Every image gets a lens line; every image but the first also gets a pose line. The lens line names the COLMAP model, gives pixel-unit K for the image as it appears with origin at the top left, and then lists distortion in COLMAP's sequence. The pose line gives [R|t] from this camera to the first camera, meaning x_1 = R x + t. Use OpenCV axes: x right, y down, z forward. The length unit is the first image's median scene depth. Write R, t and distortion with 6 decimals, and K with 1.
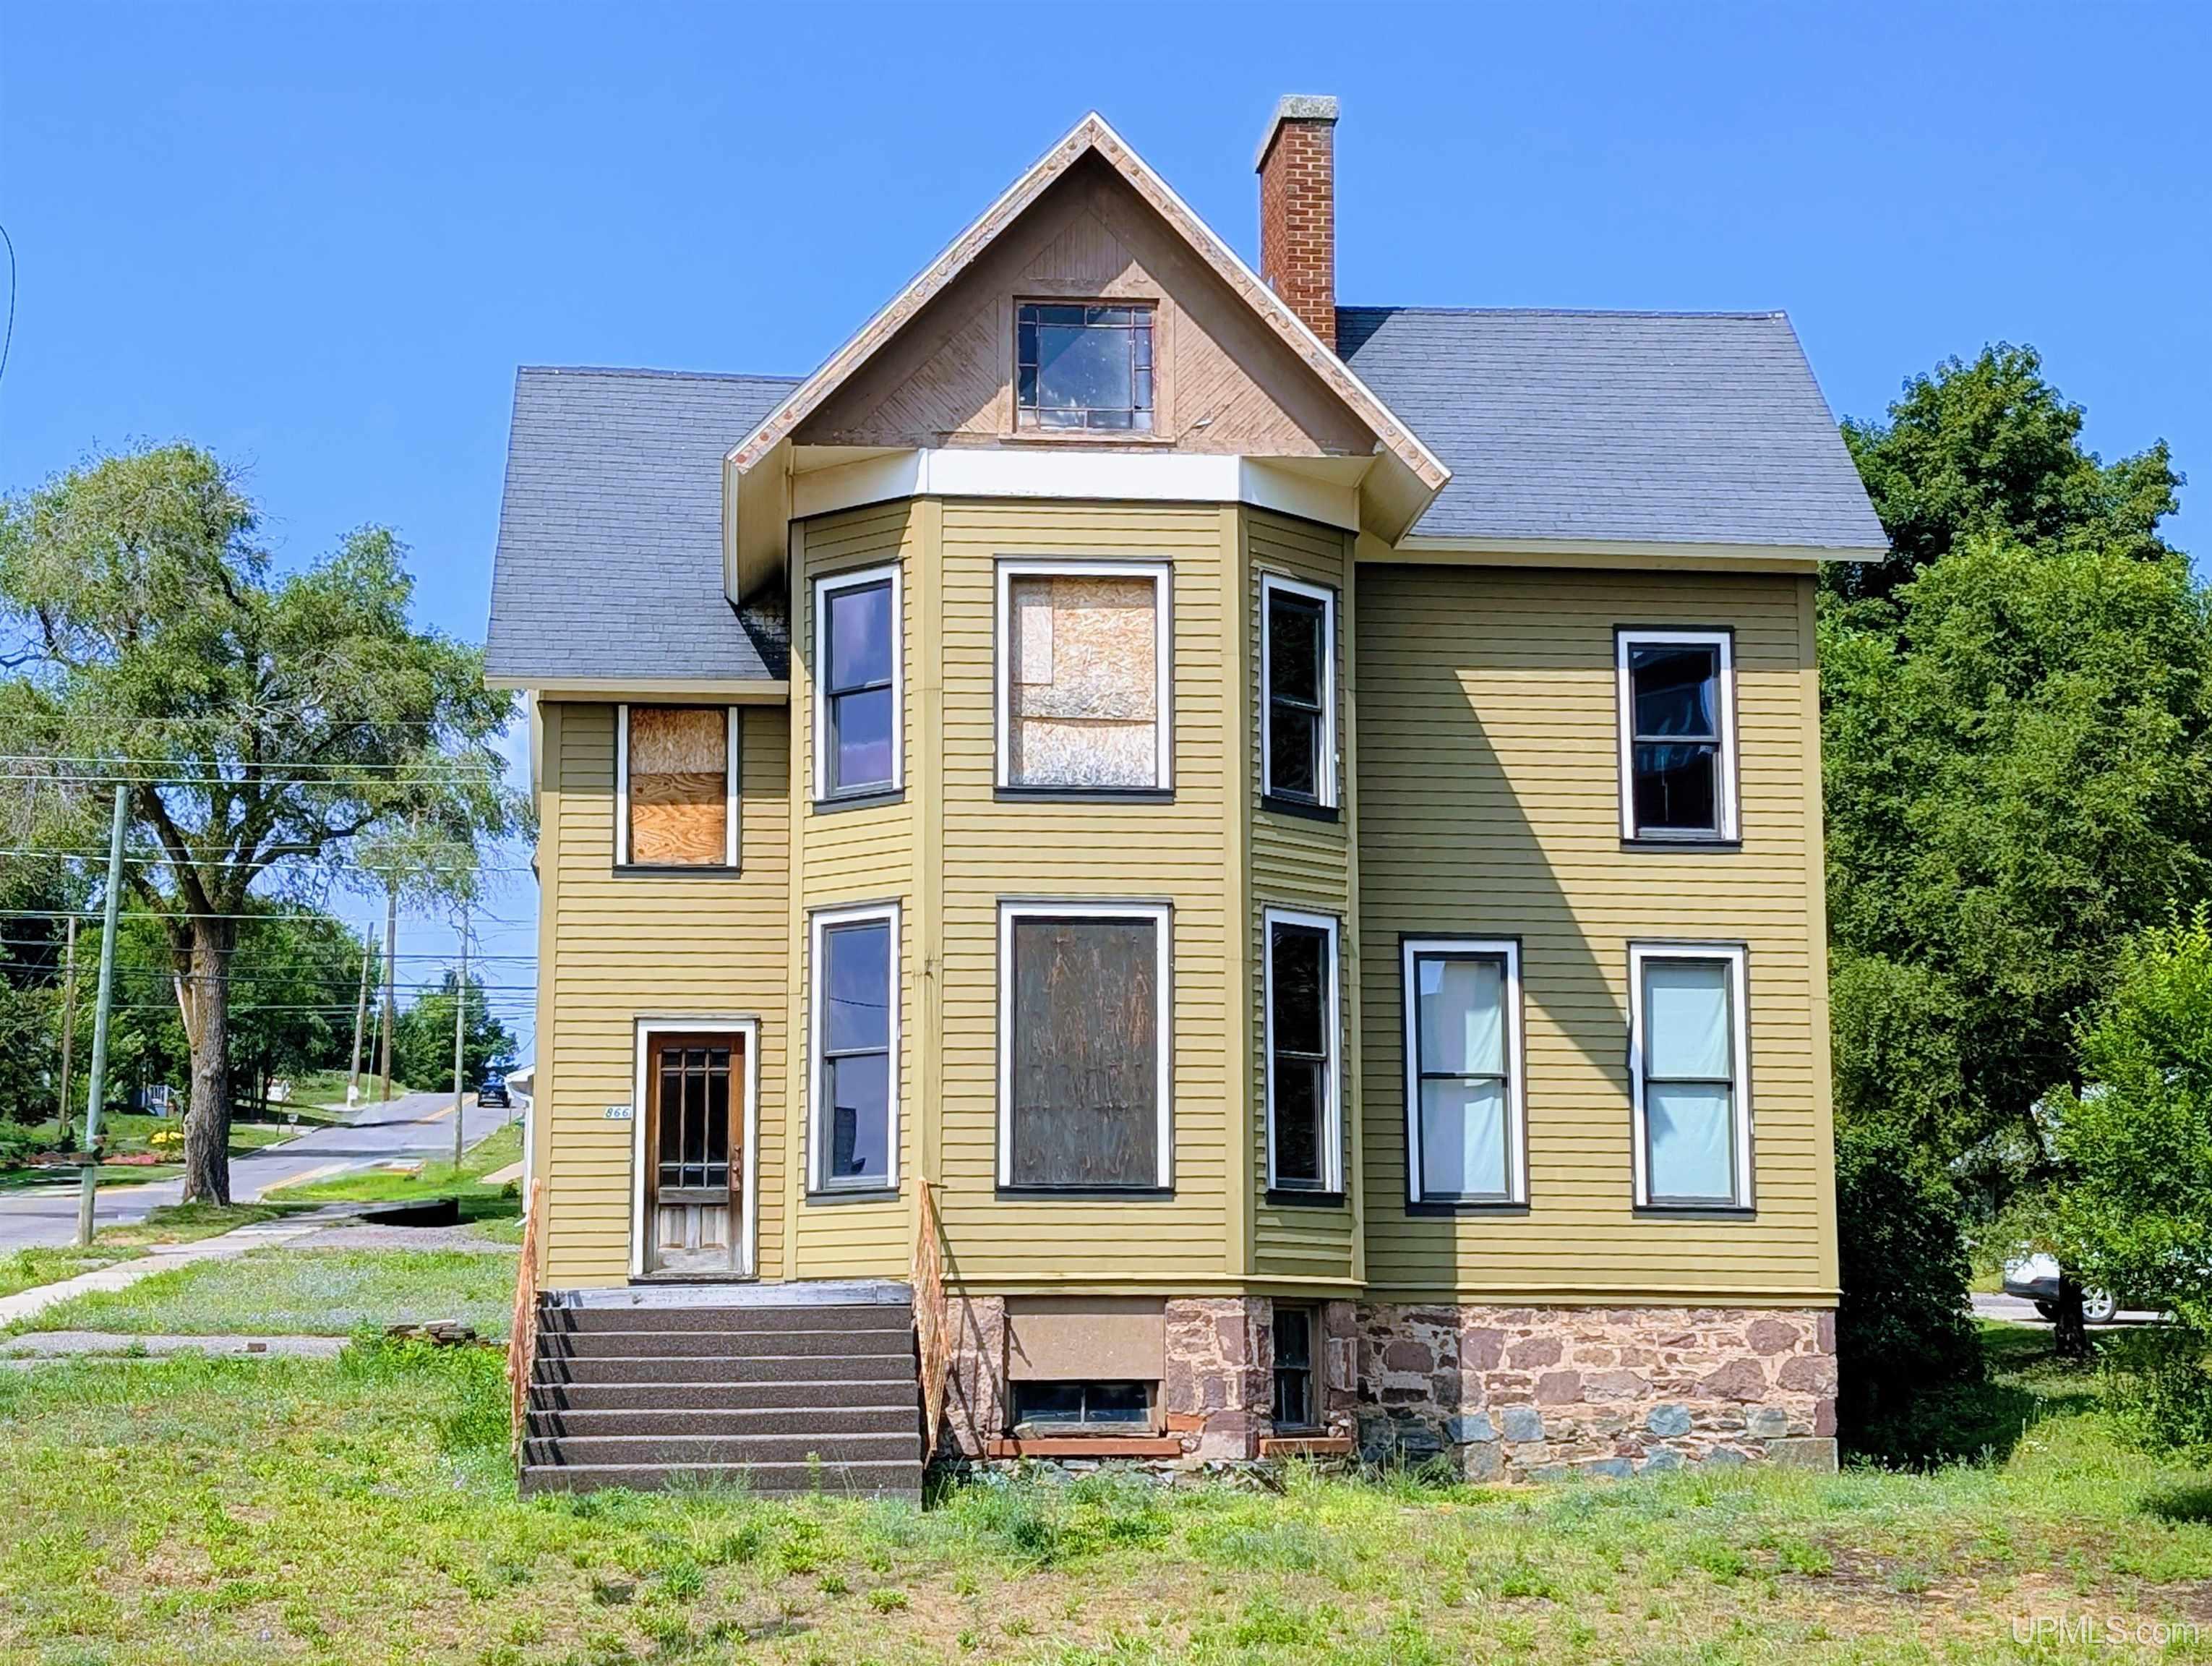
lens RADIAL K [[3566.2, 0, 1108.6], [0, 3566.2, 841.9], [0, 0, 1]] dist [0.173471, 0.000000]
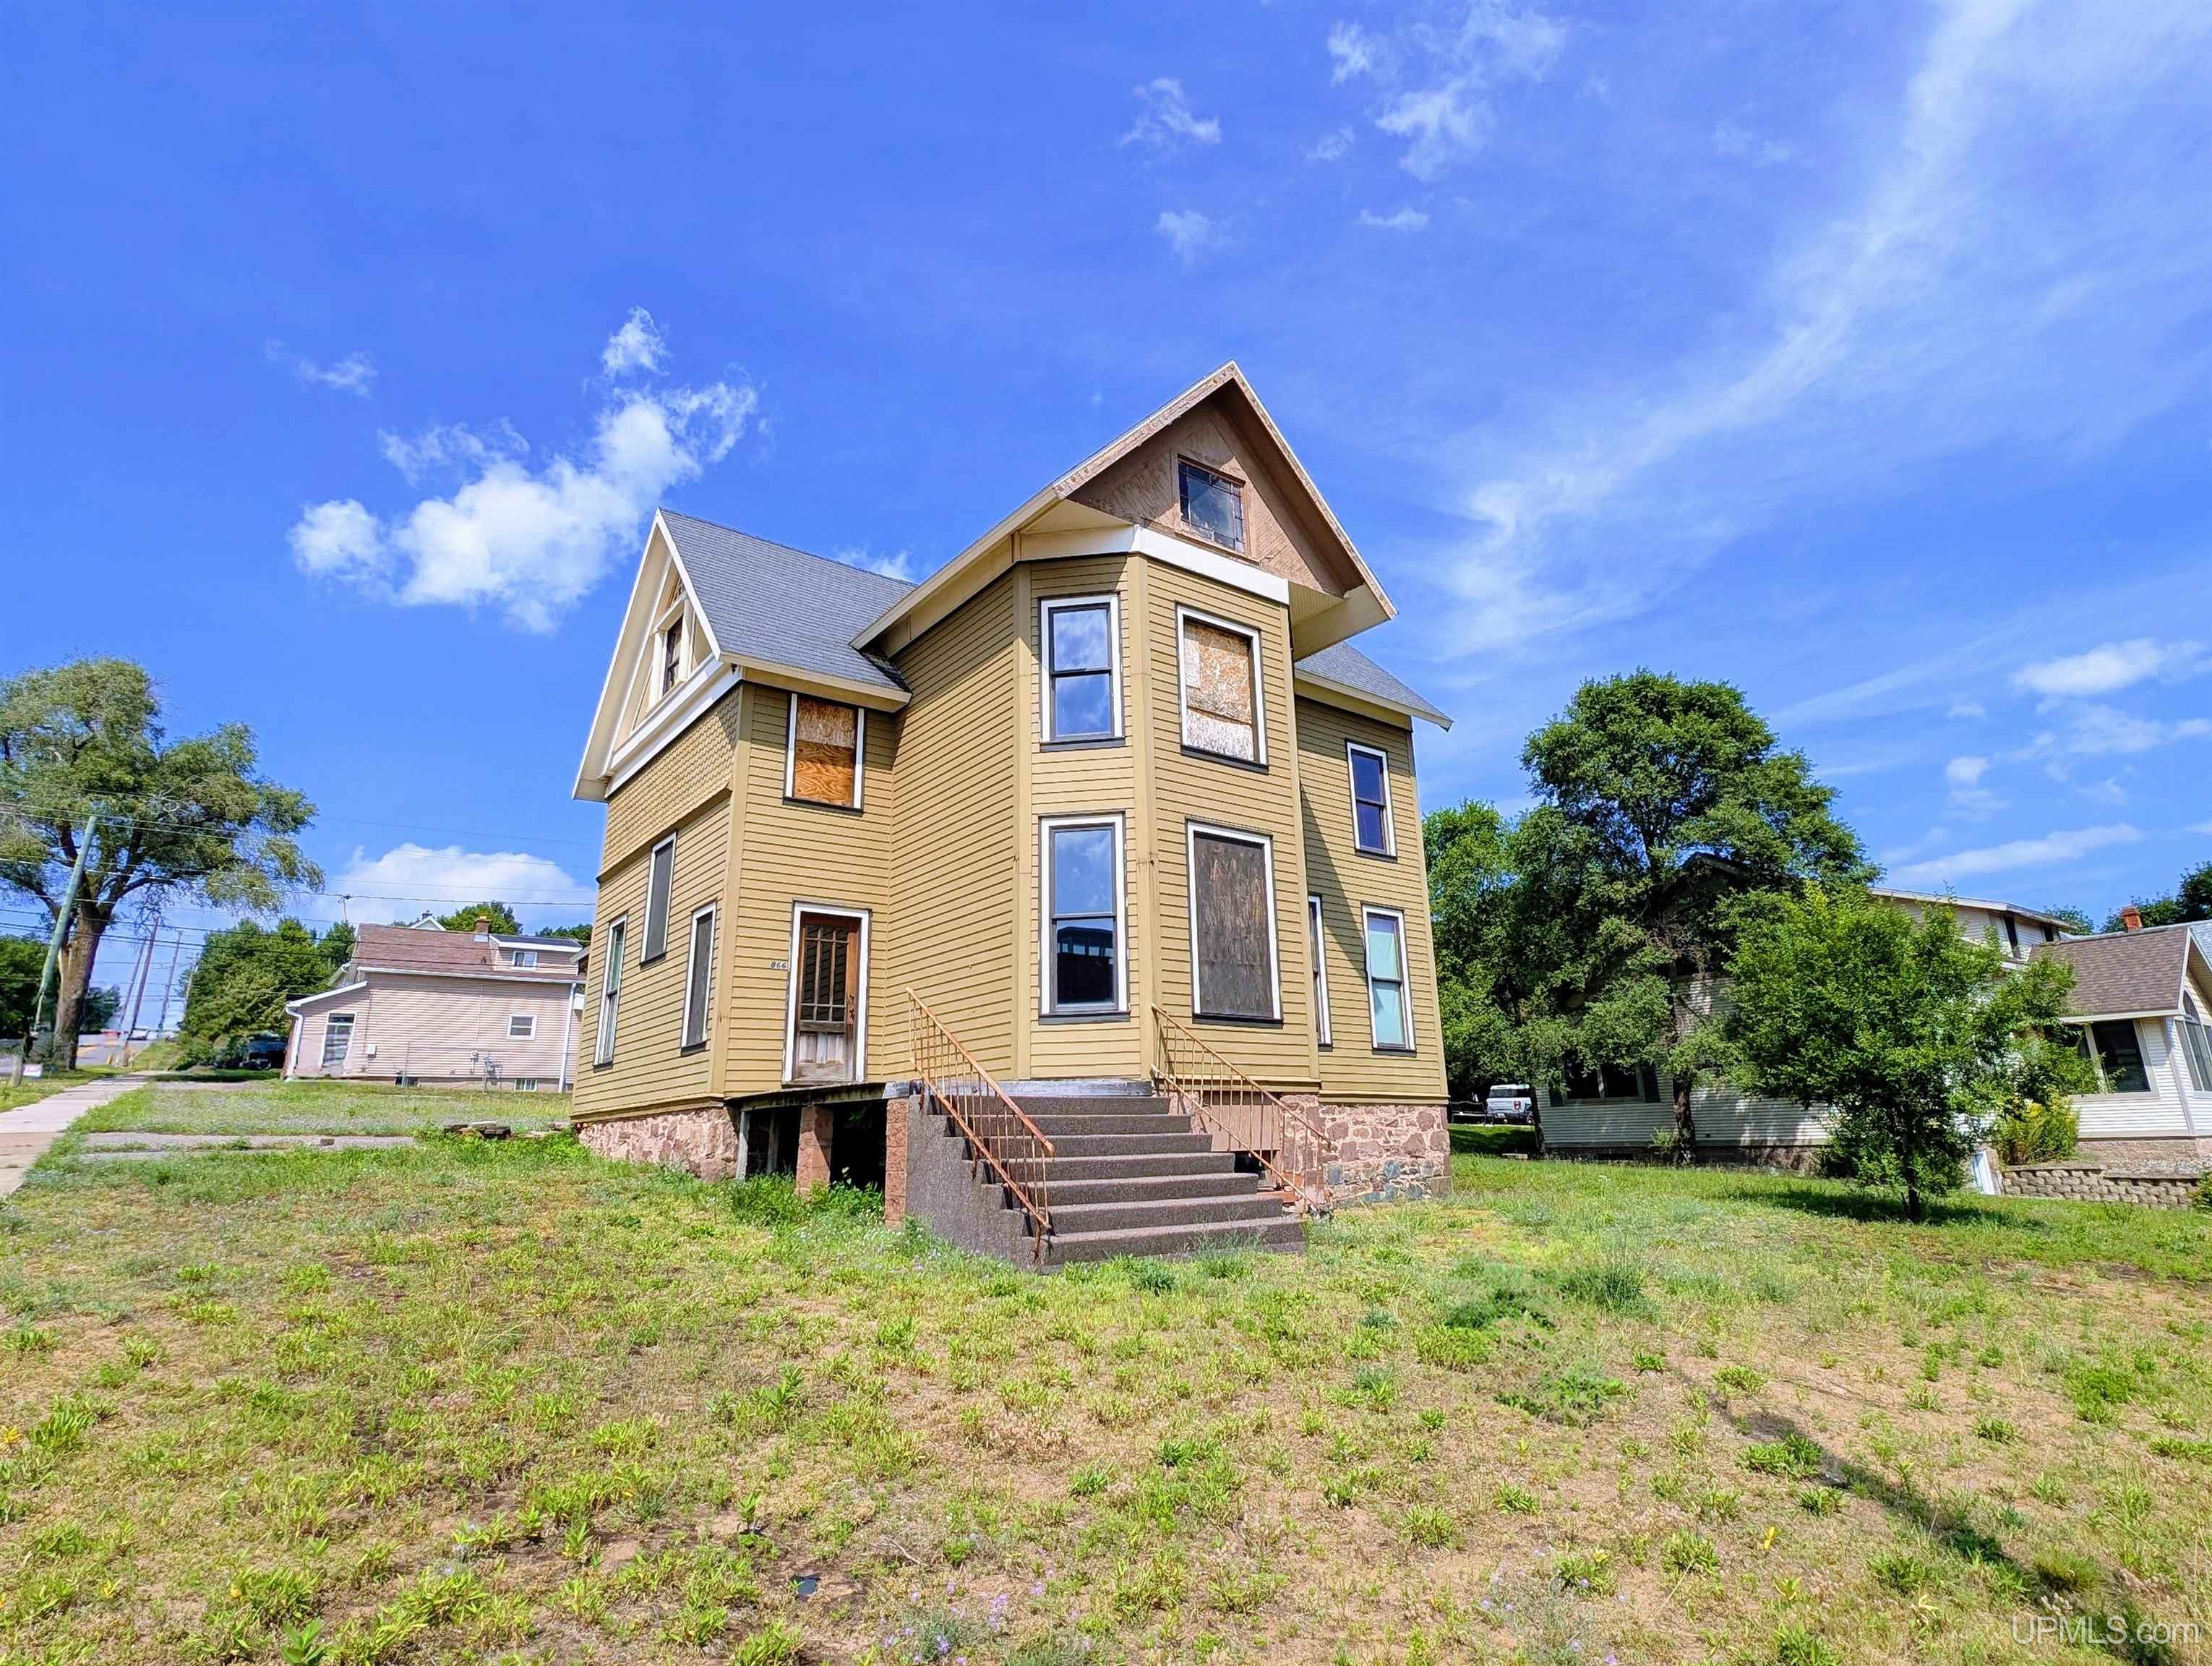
lens RADIAL K [[1137.5, 0, 1103.1], [0, 1137.5, 810.4], [0, 0, 1]] dist [0.019729, 0.000793]
pose [[0.857262, 0.130820, 0.497984, -0.273699], [-0.059034, 0.985779, -0.157338, 0.082588], [-0.511485, 0.105482, 0.852793, 0.569534]]
